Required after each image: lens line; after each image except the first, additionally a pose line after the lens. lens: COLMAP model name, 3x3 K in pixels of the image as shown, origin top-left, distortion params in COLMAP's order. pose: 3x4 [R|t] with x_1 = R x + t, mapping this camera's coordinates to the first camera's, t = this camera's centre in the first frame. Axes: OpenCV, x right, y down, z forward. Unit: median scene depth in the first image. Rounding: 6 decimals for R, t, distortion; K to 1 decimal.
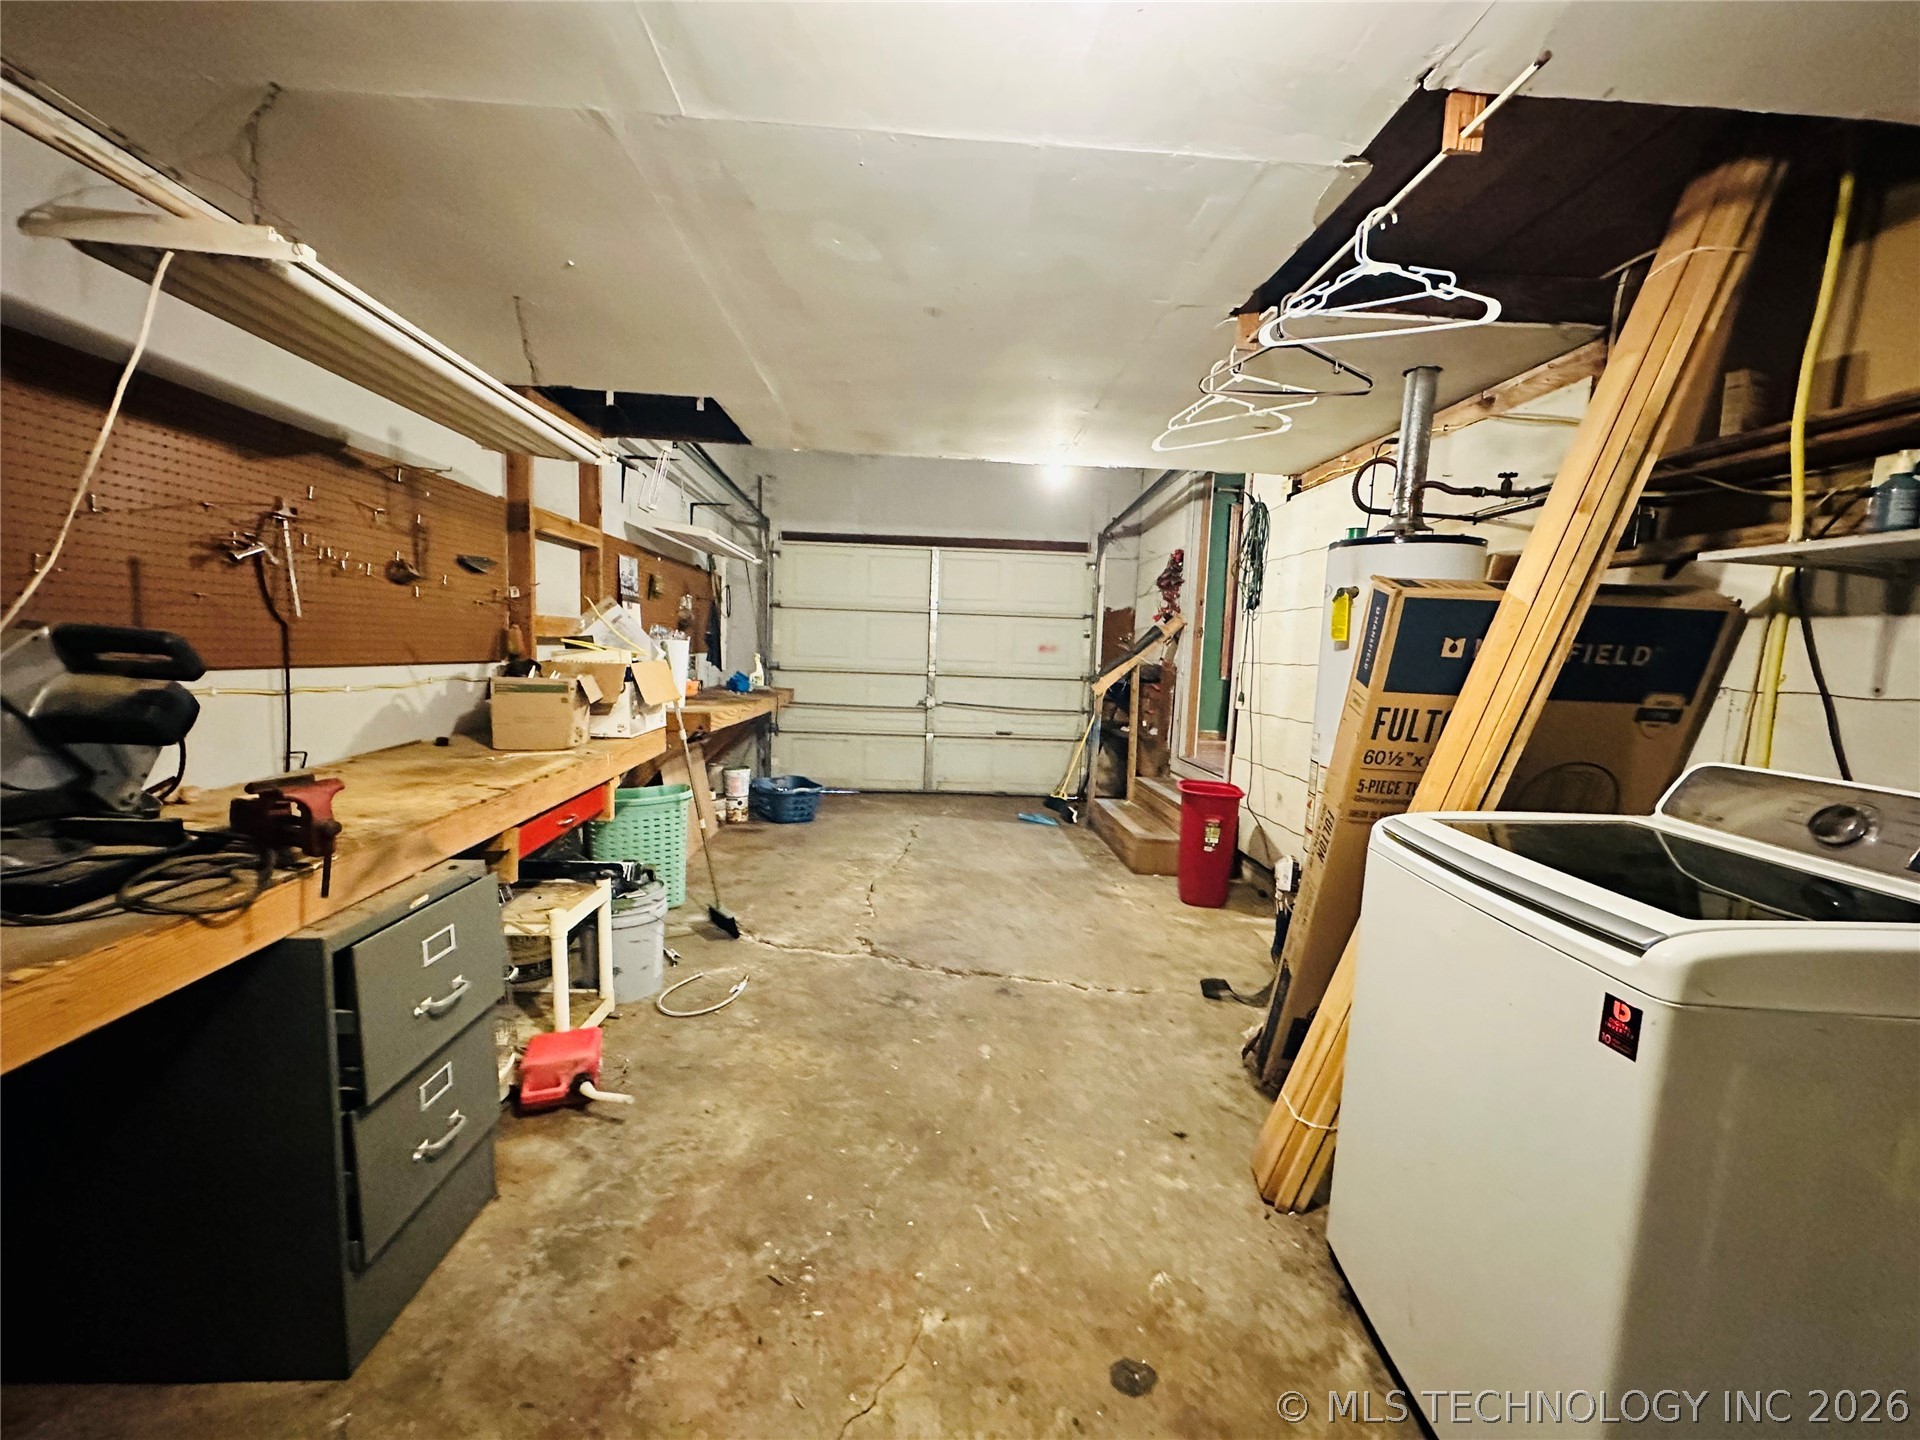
lens RADIAL K [[768.0, 0, 958.9], [0, 768.0, 719.7], [0, 0, 1]] dist [-0.002261, 0.000398]
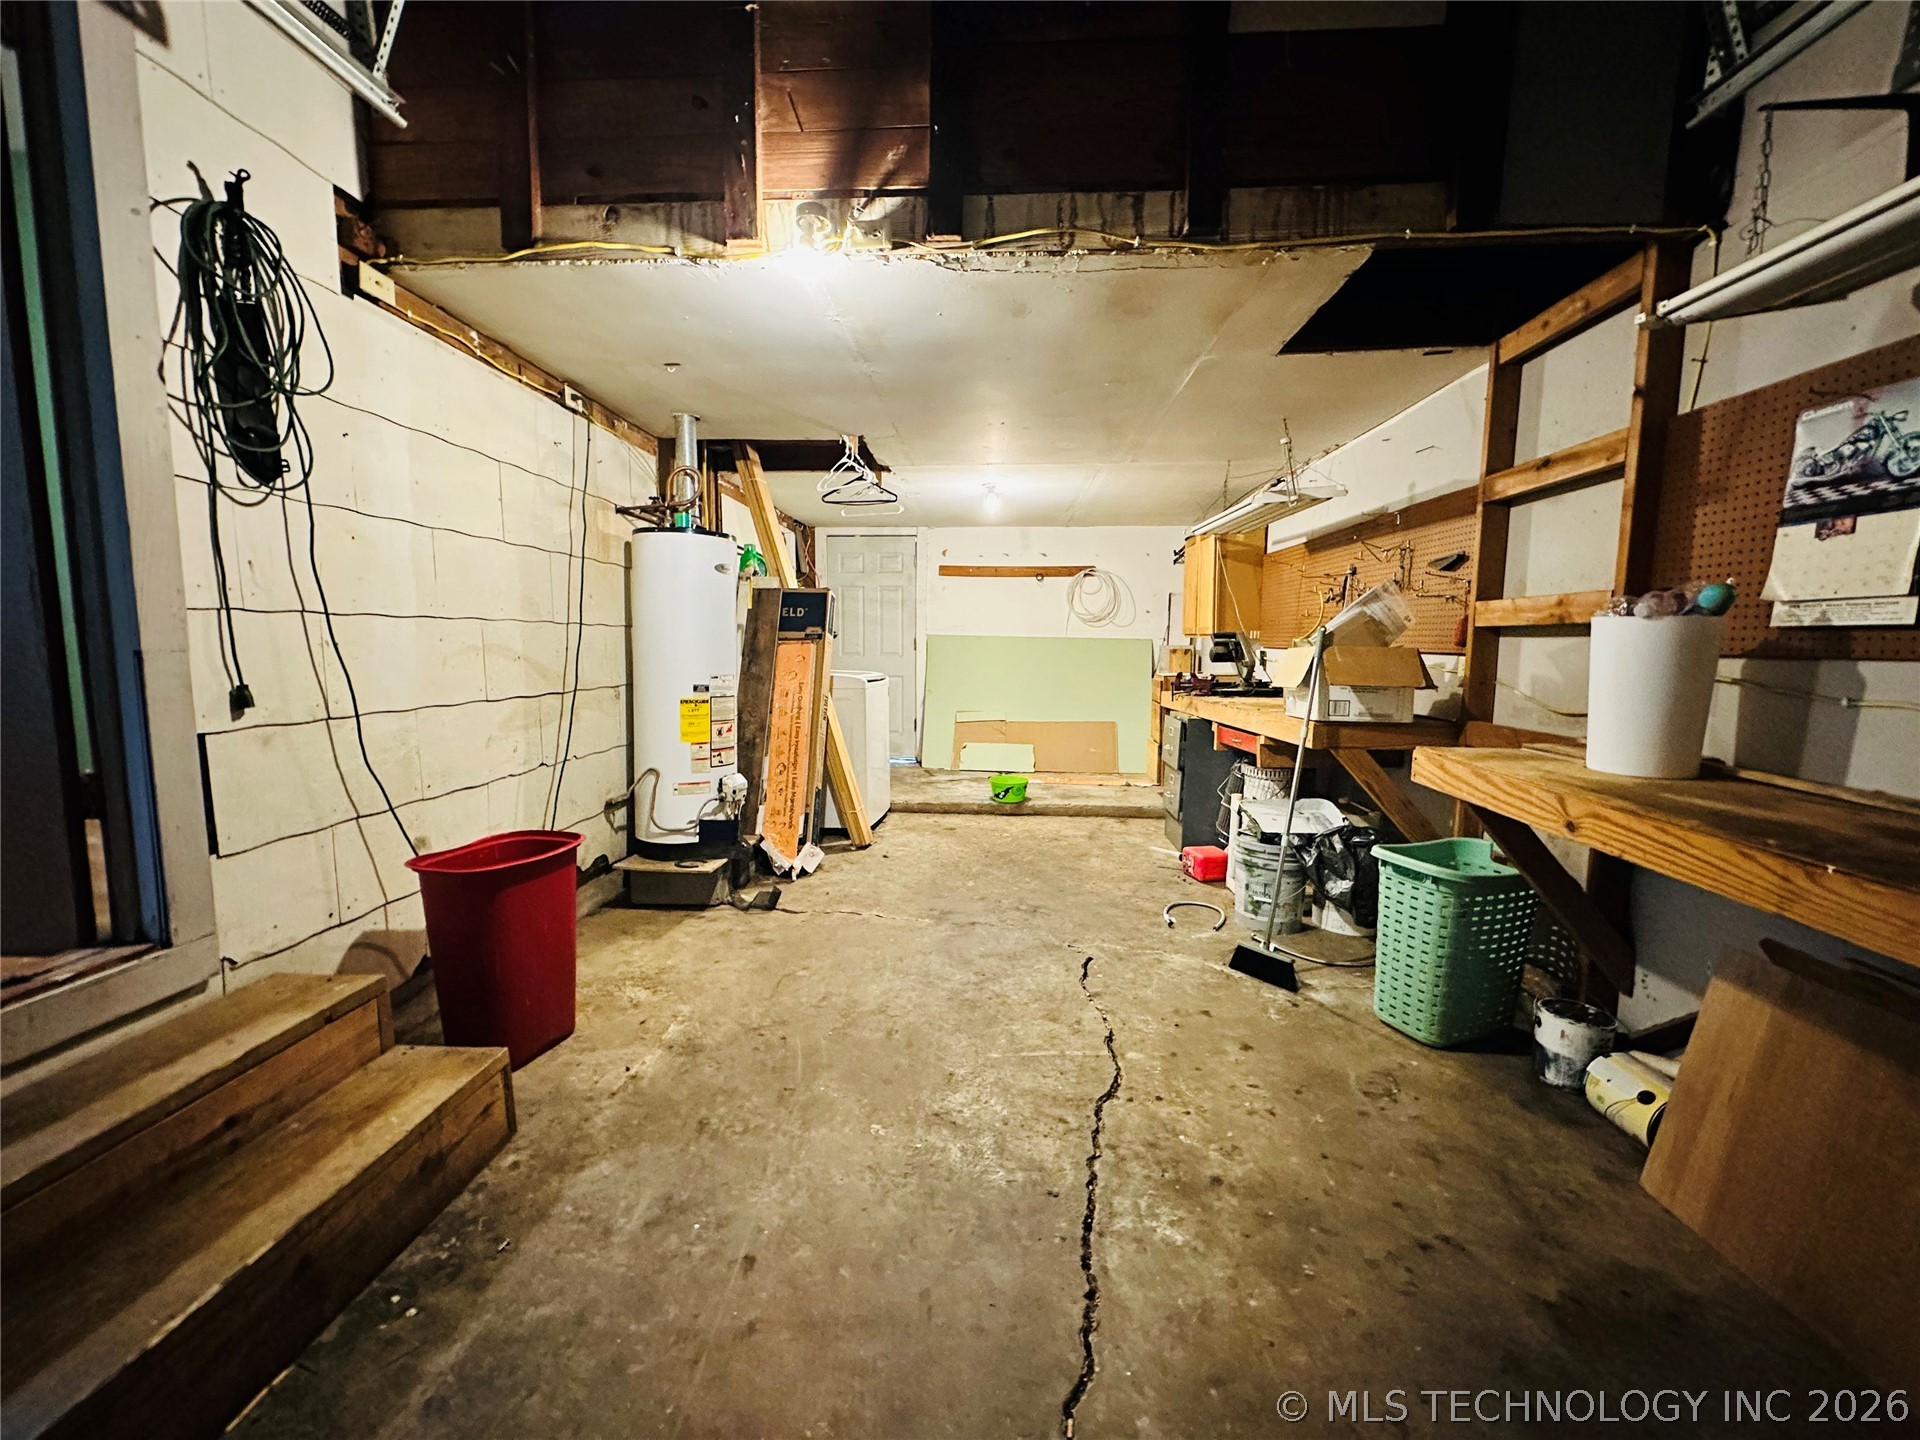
lens RADIAL K [[768.0, 0, 958.9], [0, 768.0, 719.7], [0, 0, 1]] dist [-0.002261, 0.000398]
pose [[-0.994139, -0.054188, 0.093546, -0.045913], [-0.033894, 0.977908, 0.206269, -0.138585], [-0.102656, 0.201889, -0.974014, 1.642040]]
